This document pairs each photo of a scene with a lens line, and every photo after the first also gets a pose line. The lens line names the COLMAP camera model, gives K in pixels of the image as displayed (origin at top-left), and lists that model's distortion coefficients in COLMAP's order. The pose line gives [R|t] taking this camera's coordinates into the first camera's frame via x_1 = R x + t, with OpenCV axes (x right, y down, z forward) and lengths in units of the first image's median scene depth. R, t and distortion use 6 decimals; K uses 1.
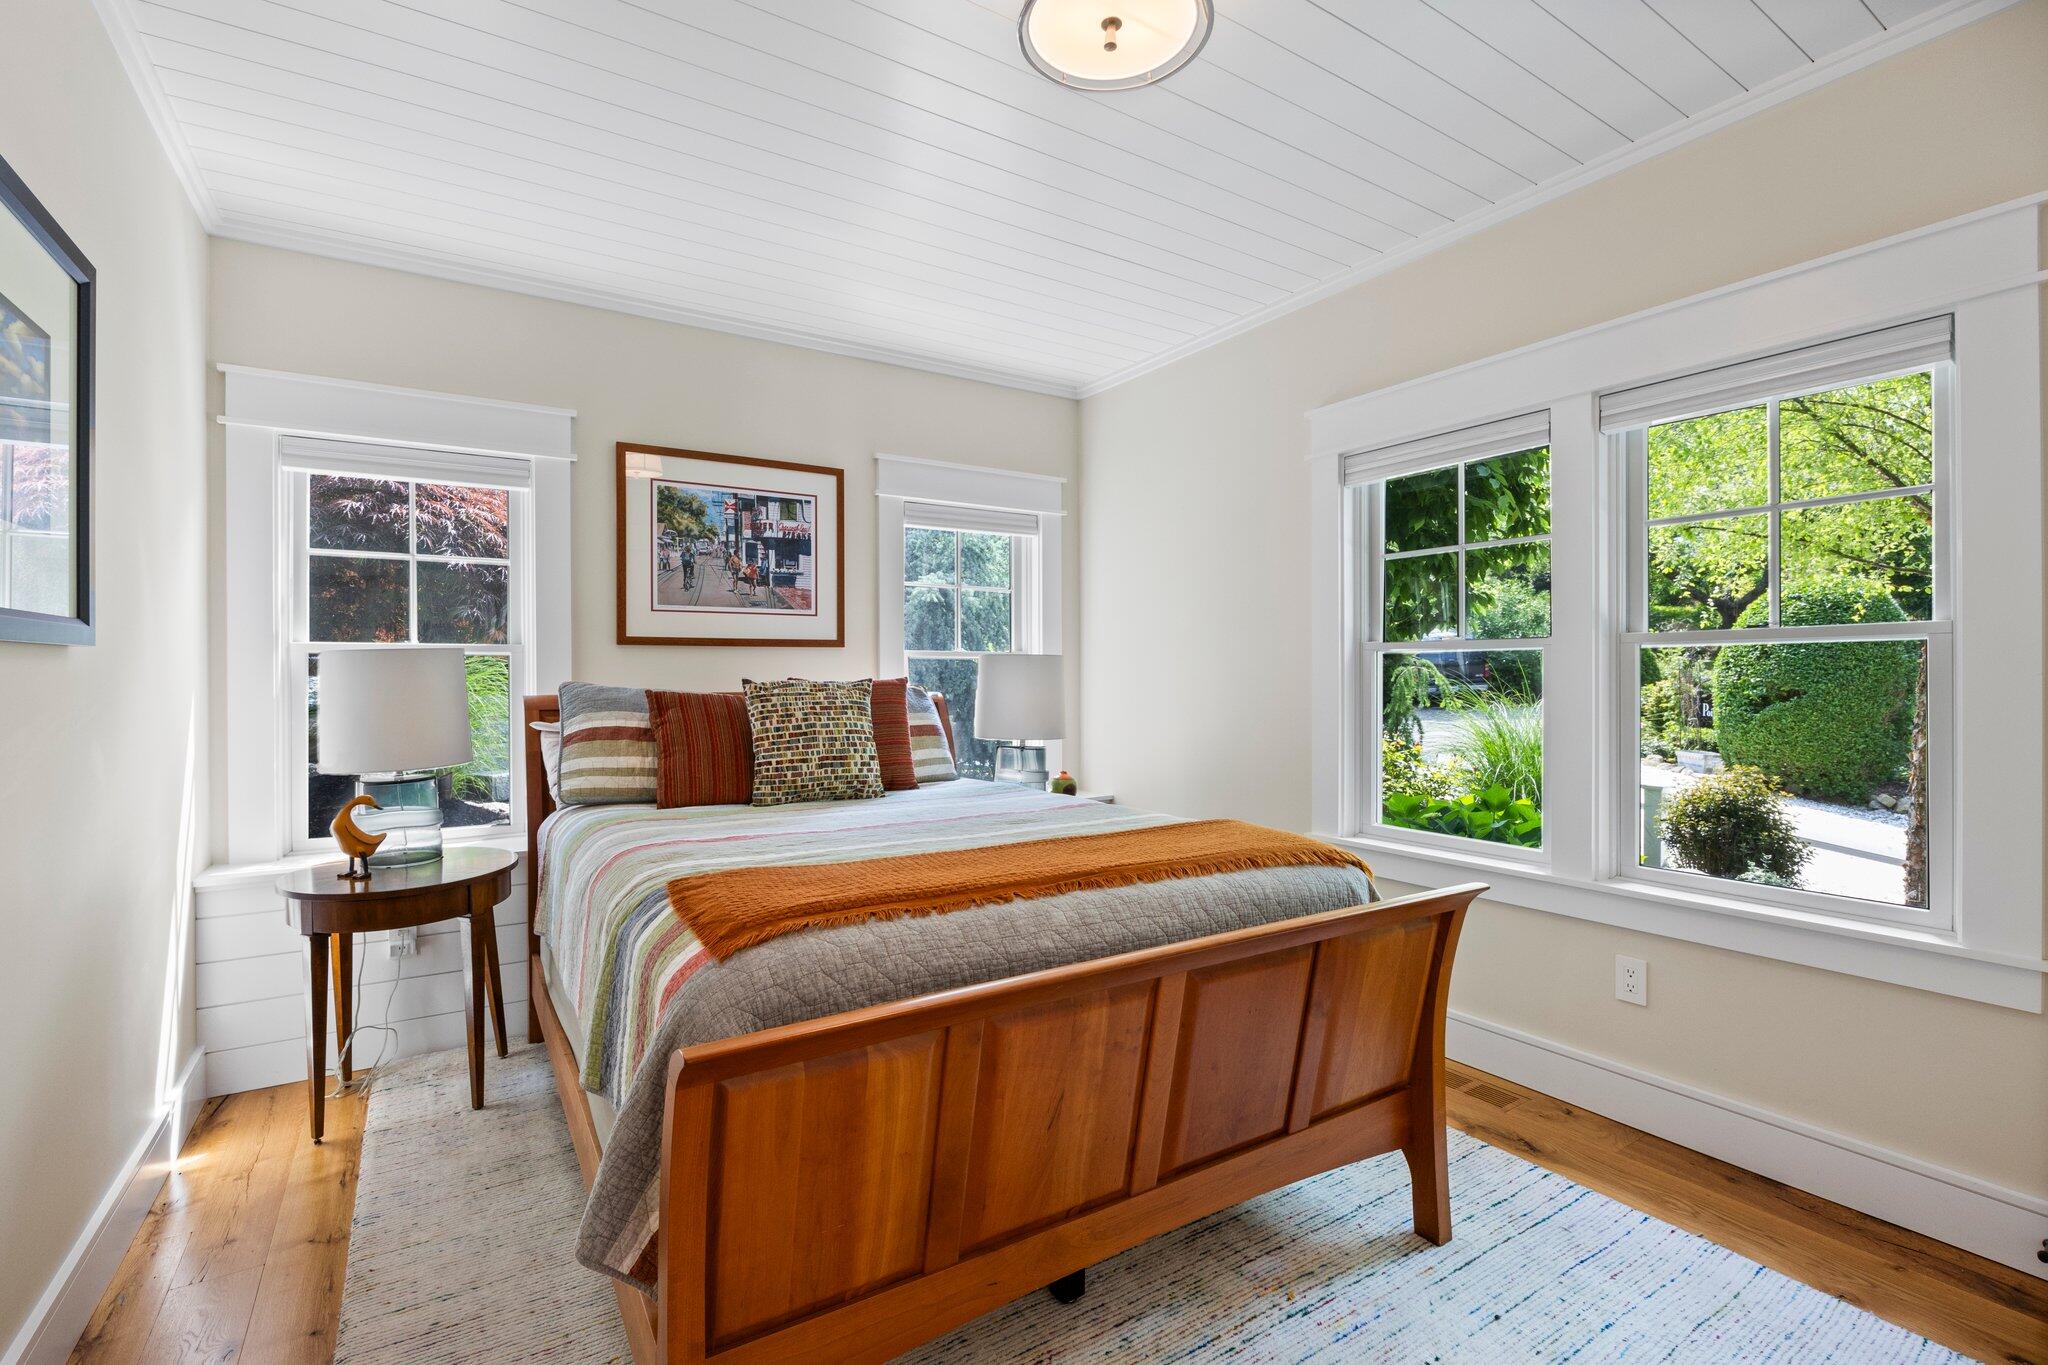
lens RADIAL K [[905.0, 0, 998.5], [0, 905.0, 680.1], [0, 0, 1]] dist [-0.008209, 0.001144]
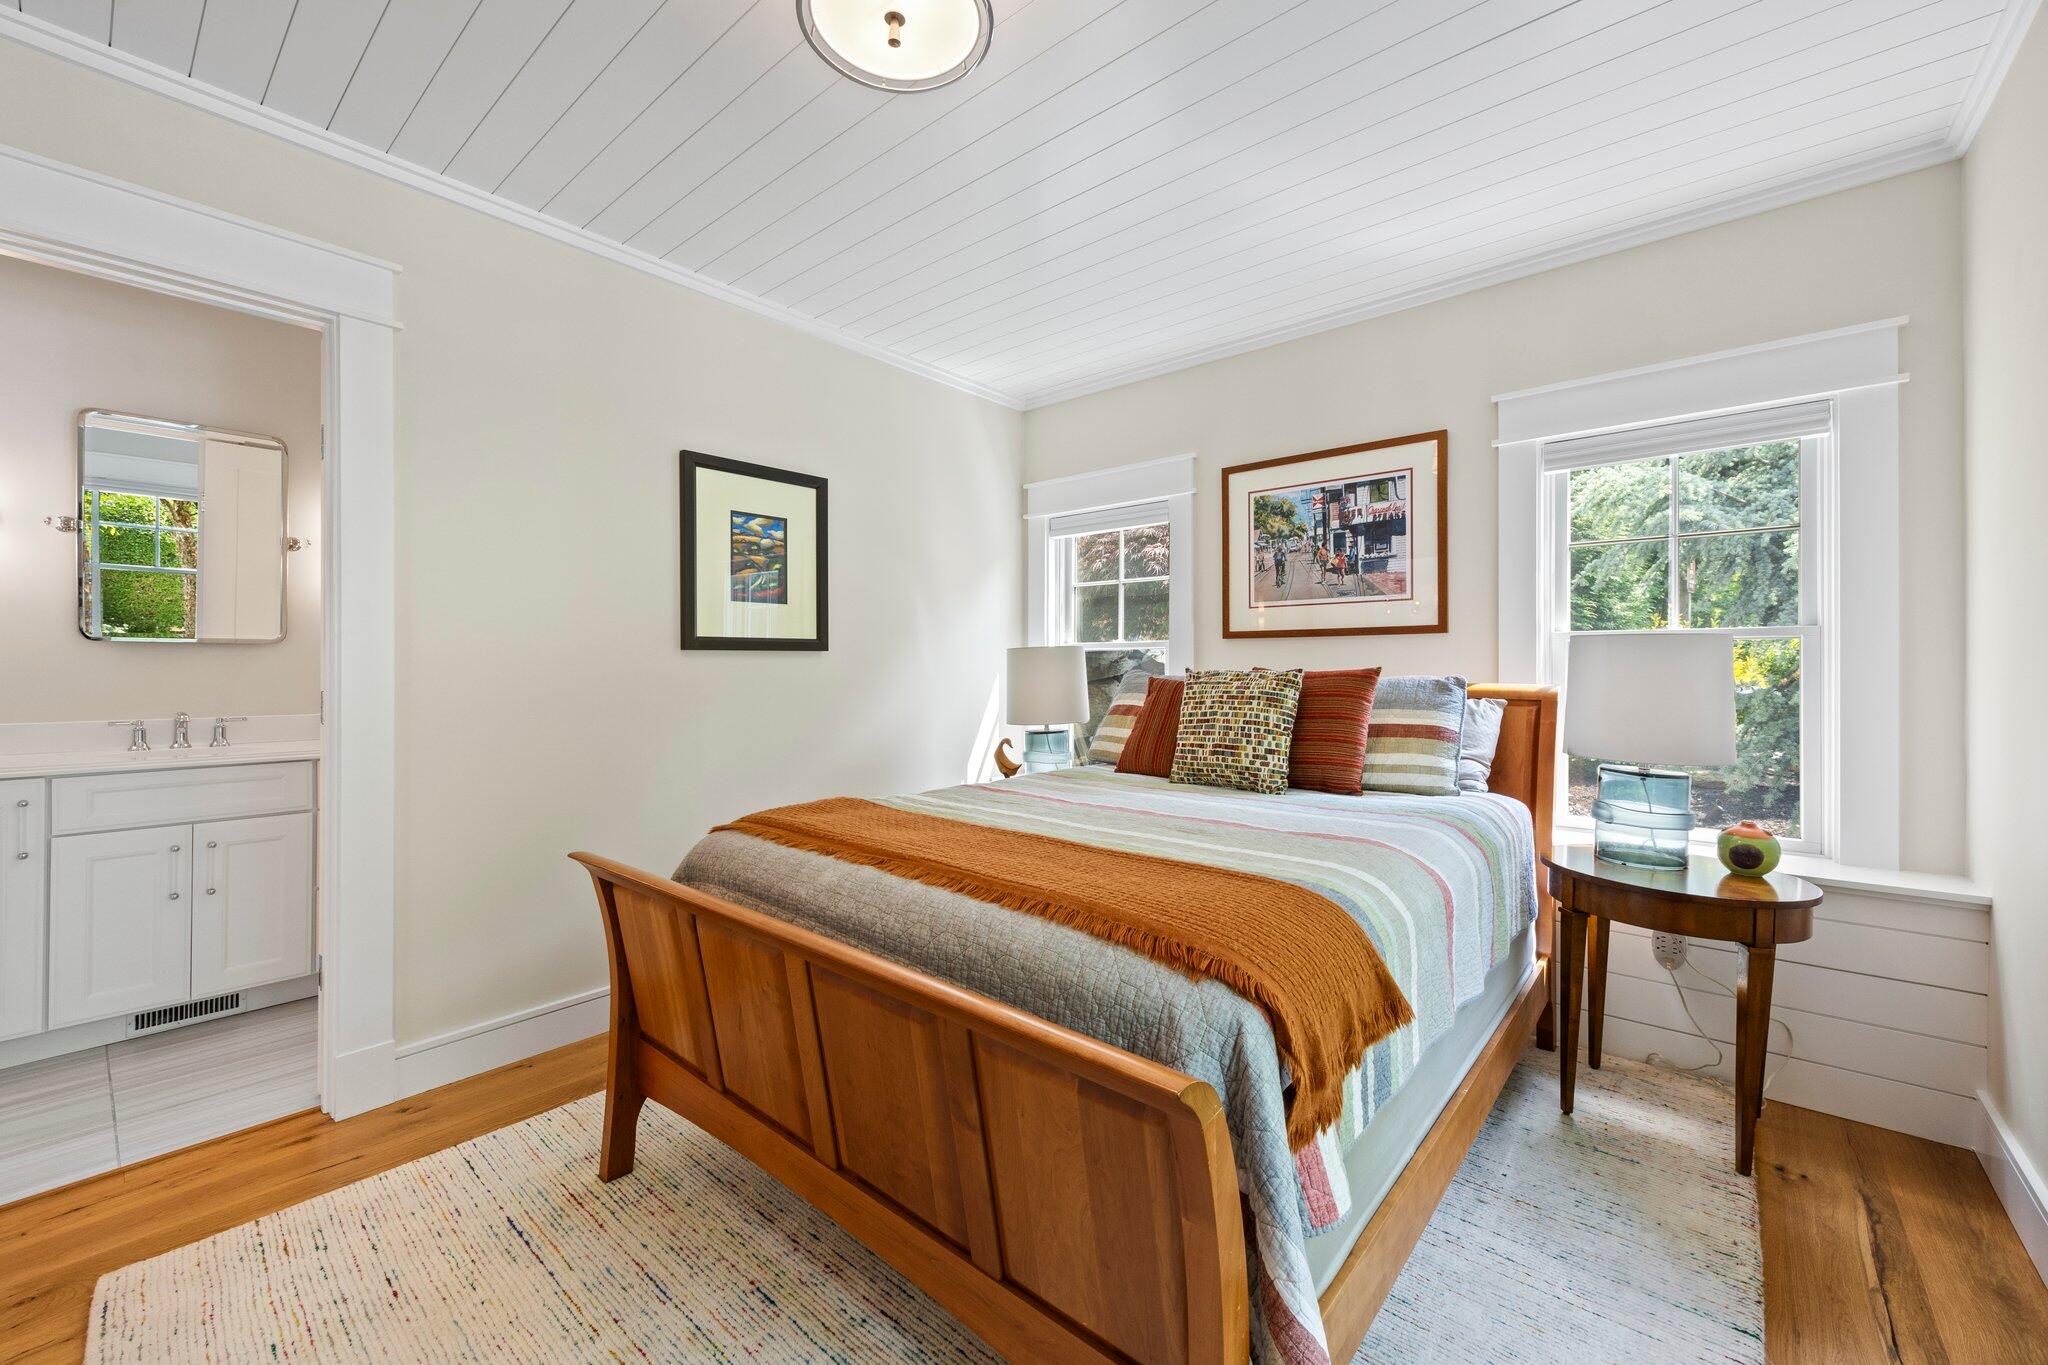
lens RADIAL K [[793.6, 0, 1006.7], [0, 793.6, 667.8], [0, 0, 1]] dist [-0.003545, 0.000896]
pose [[0.299091, 0.006113, -0.954205, 0.473162], [-0.006904, 0.999967, 0.004242, -0.003270], [0.954200, 0.005320, 0.299123, 0.400188]]
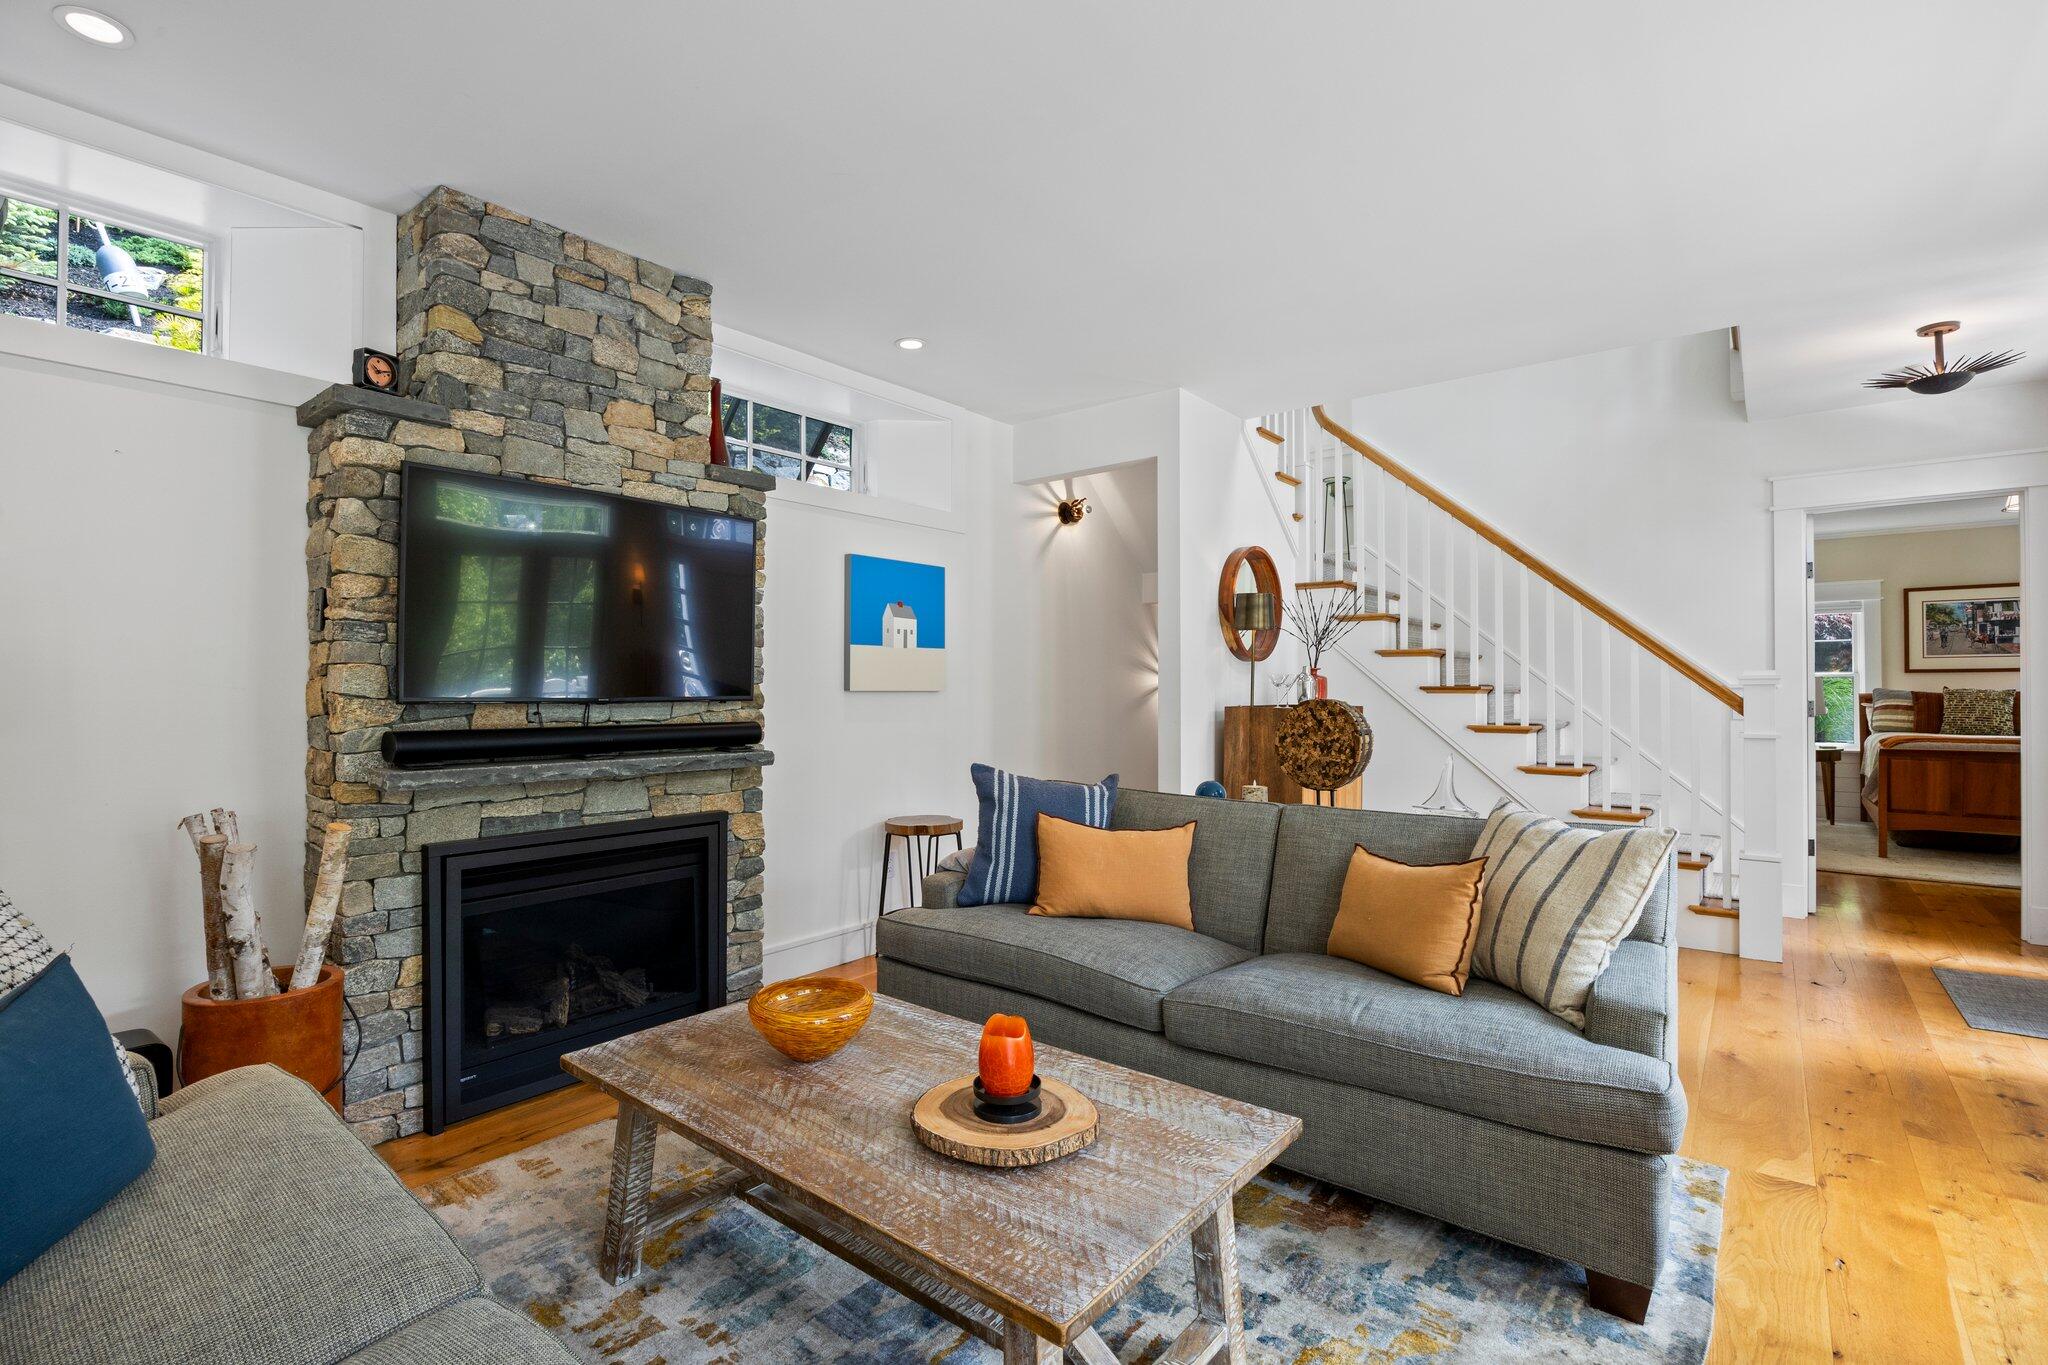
lens RADIAL K [[940.2, 0, 1013.5], [0, 940.2, 679.0], [0, 0, 1]] dist [-0.016877, 0.001654]
pose [[0.321607, -0.005705, -0.946856, 1.103613], [-0.002860, 0.999971, -0.006996, 0.000846], [0.946869, 0.004958, 0.321581, -1.954564]]
